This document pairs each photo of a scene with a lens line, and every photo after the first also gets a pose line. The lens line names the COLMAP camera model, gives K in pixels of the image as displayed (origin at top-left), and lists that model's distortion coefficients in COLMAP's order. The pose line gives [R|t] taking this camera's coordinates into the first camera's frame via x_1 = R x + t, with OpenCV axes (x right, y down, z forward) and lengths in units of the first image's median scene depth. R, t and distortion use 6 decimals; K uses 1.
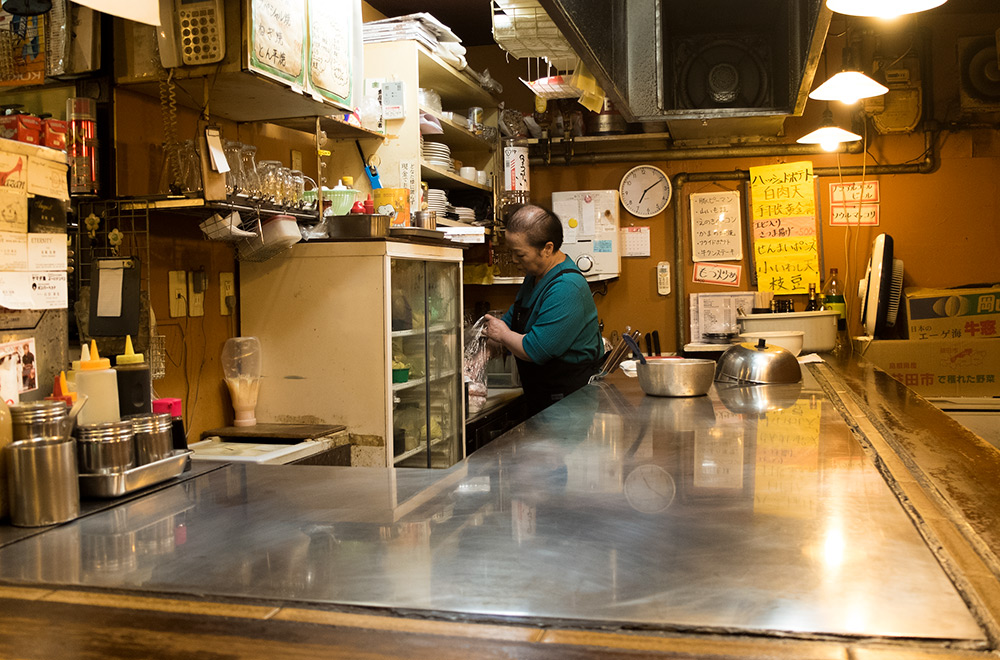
lens RADIAL K [[1009.6, 0, 500.0], [0, 1009.6, 330.0], [0, 0, 1]] dist [-0.095179, 0.003313]
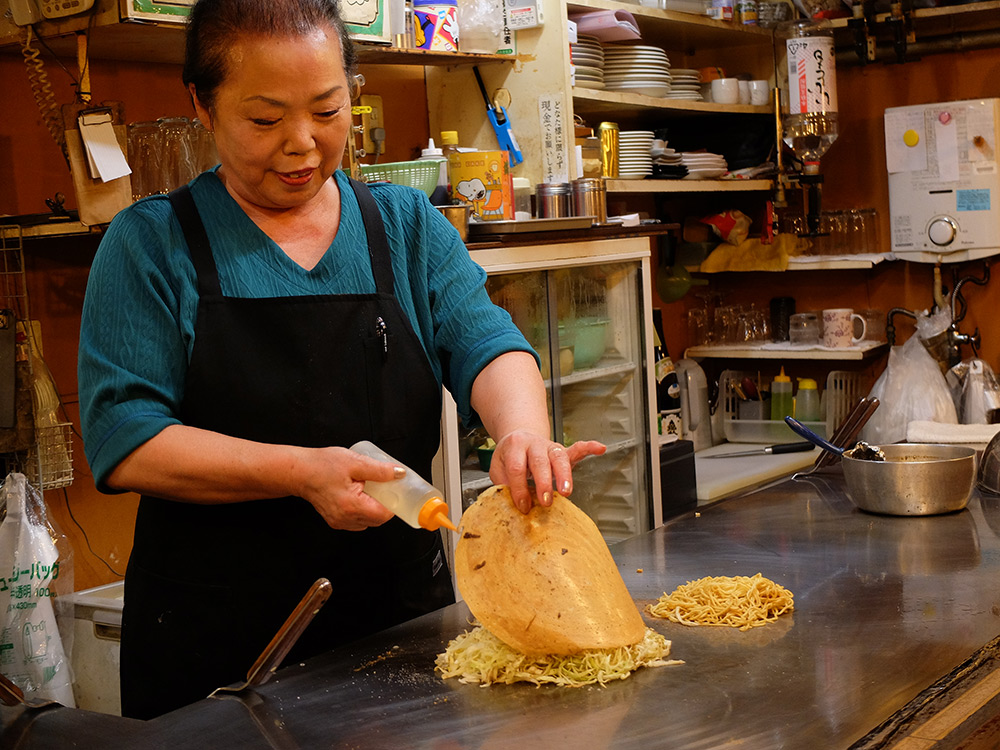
lens RADIAL K [[1637.2, 0, 500.0], [0, 1637.2, 375.0], [0, 0, 1]] dist [-0.021575, -0.013158]
pose [[0.937148, -0.007900, -0.348841, 0.195221], [0.028430, 0.998148, 0.053771, -0.047493], [0.347771, -0.060309, 0.935638, 0.048653]]
